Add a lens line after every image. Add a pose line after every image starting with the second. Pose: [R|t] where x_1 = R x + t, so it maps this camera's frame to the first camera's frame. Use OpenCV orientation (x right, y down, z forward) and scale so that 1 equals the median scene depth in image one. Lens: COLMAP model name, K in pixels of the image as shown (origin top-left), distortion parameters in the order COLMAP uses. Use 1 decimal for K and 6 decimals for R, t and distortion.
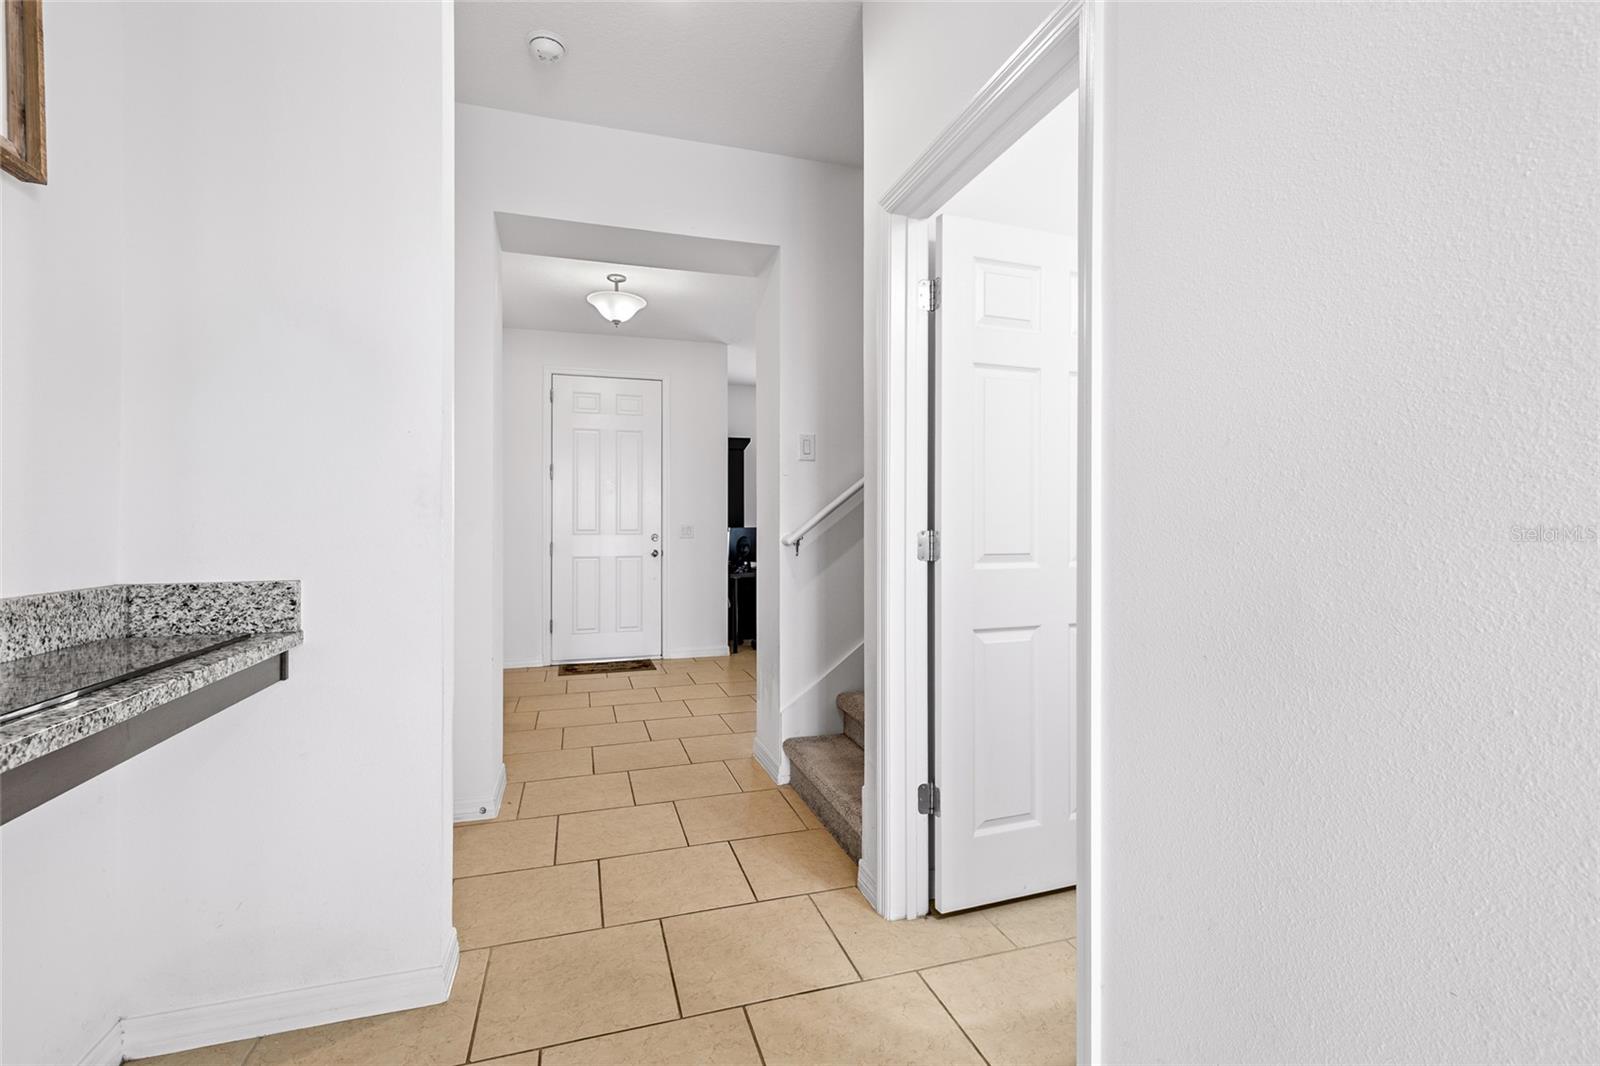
lens RADIAL K [[722.8, 0, 801.3], [0, 722.8, 532.4], [0, 0, 1]] dist [-0.001511, -0.000022]
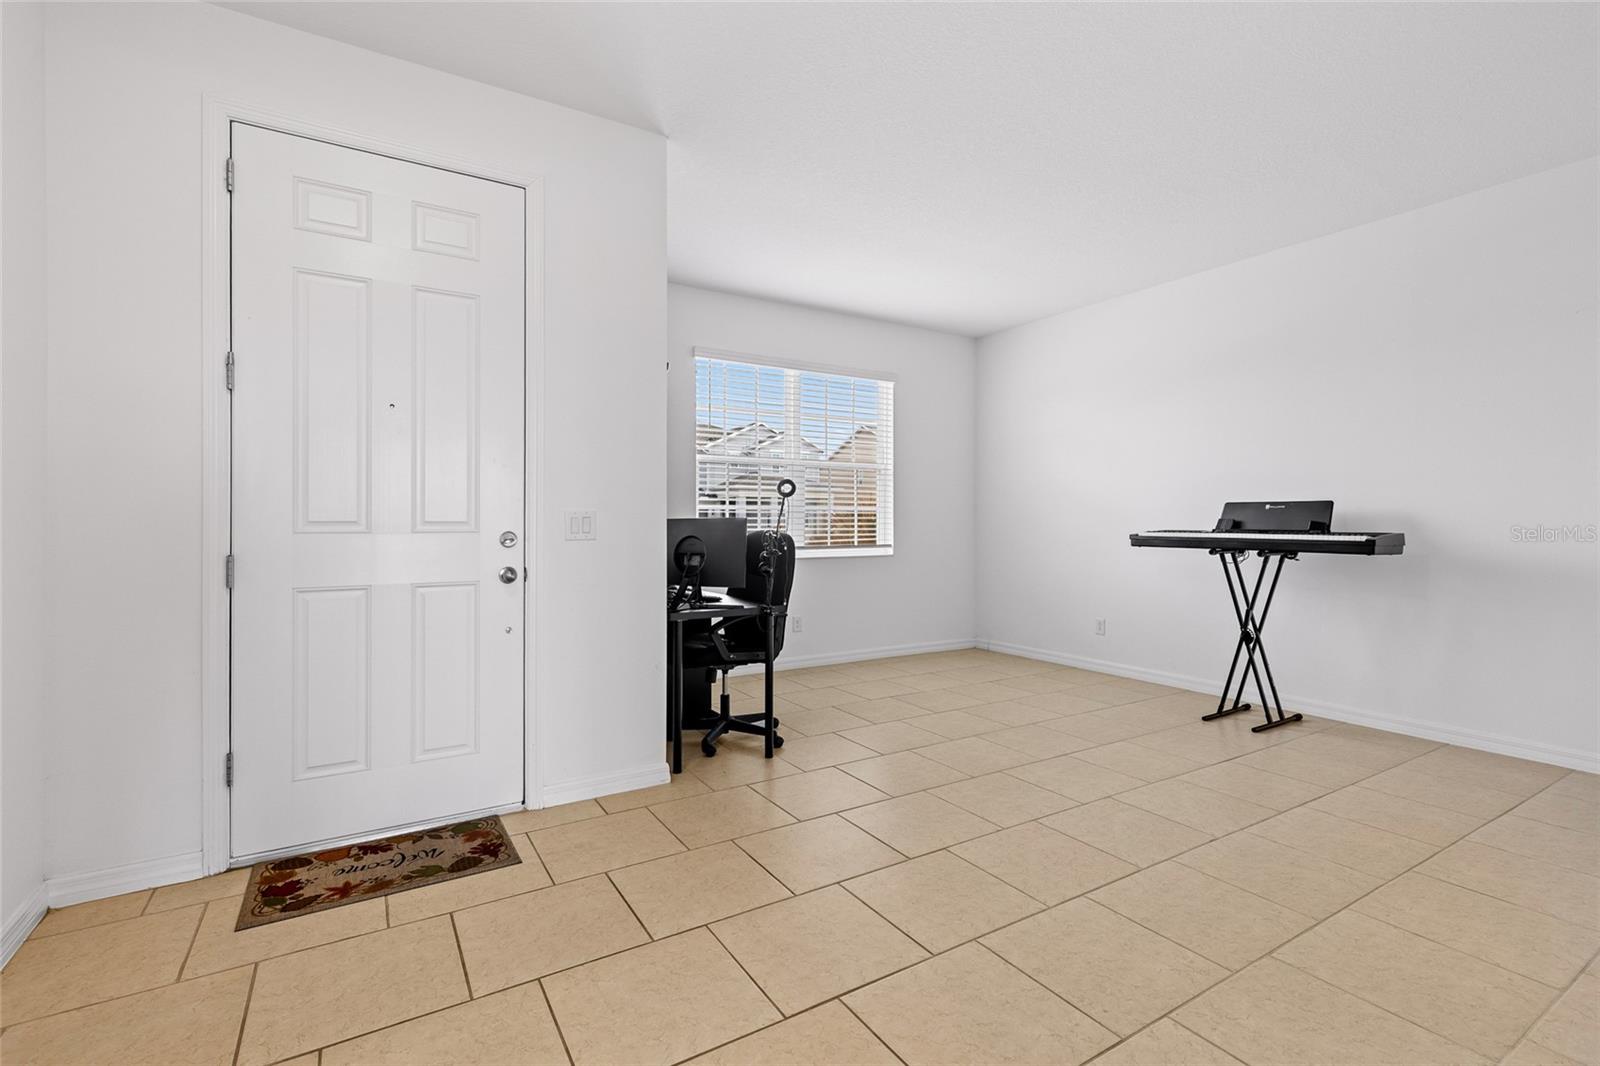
lens RADIAL K [[725.0, 0, 798.5], [0, 725.0, 520.9], [0, 0, 1]] dist [0.010891, -0.001804]
pose [[0.971501, -0.000663, 0.237036, -0.134852], [0.003022, 0.999949, -0.009587, 0.000249], [-0.237018, 0.010030, 0.971454, 0.519622]]
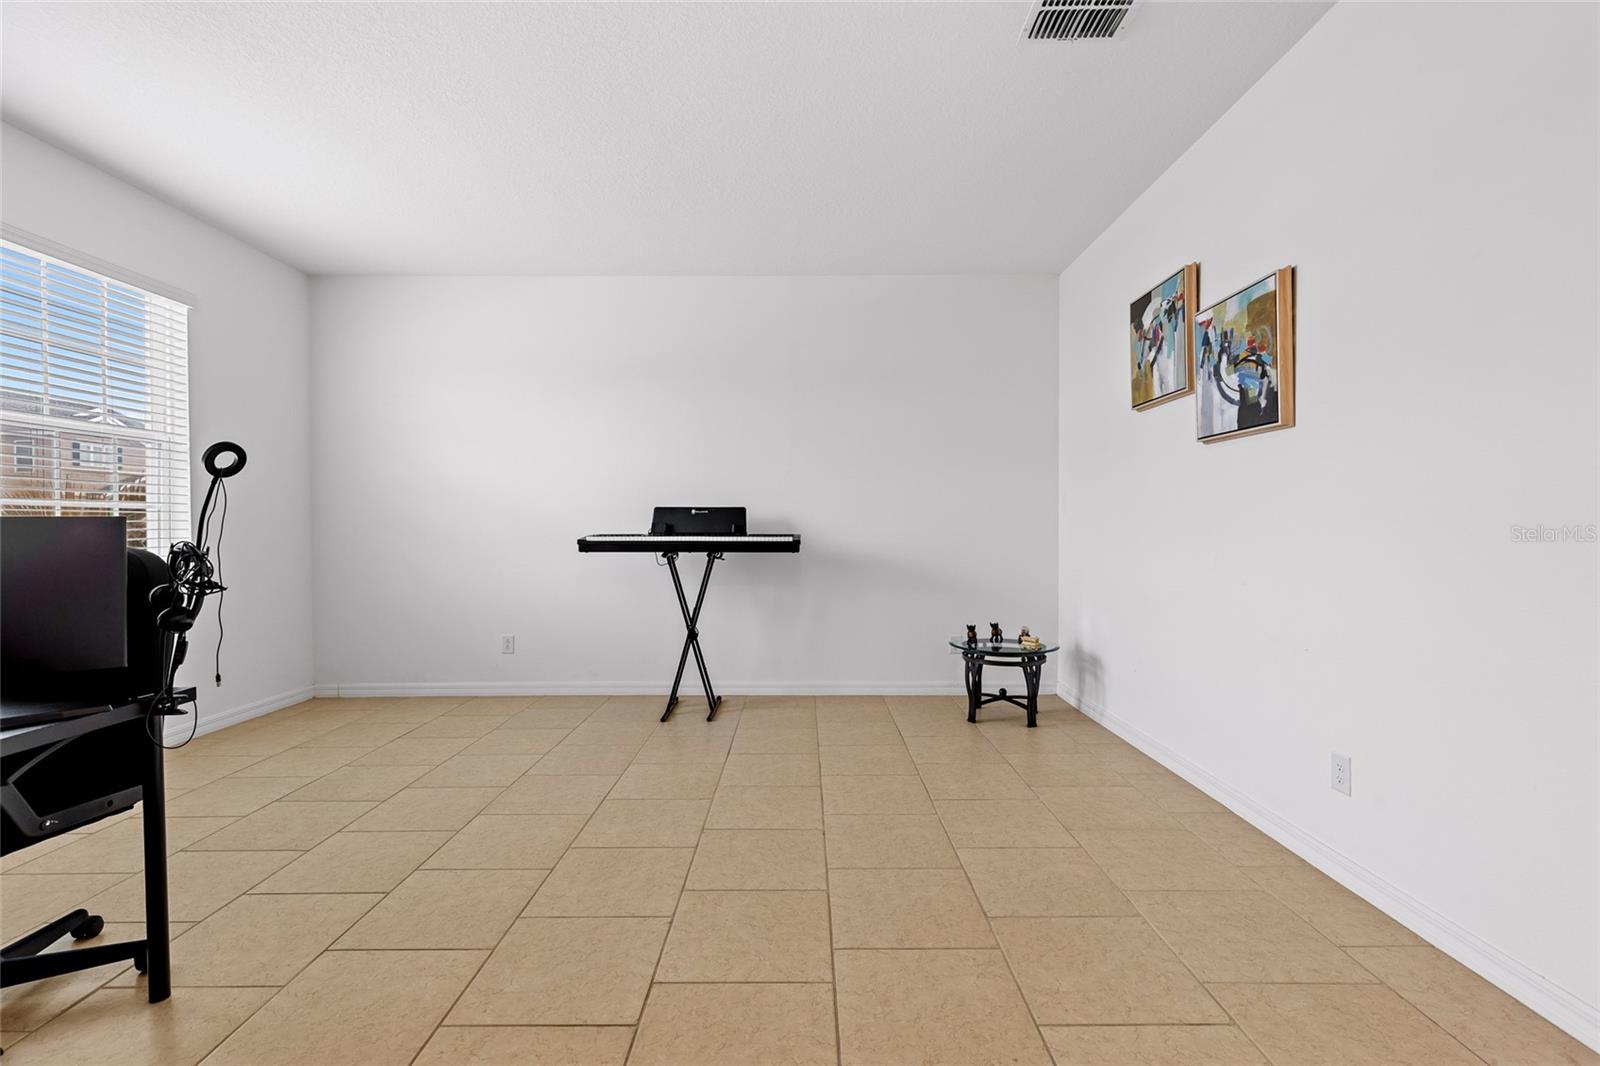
lens RADIAL K [[725.0, 0, 801.7], [0, 725.0, 530.3], [0, 0, 1]] dist [0.010891, -0.001804]
pose [[0.303506, -0.006781, 0.952805, -0.216068], [0.010514, 0.999938, 0.003767, -0.000780], [-0.952771, 0.008874, 0.303559, 0.751437]]
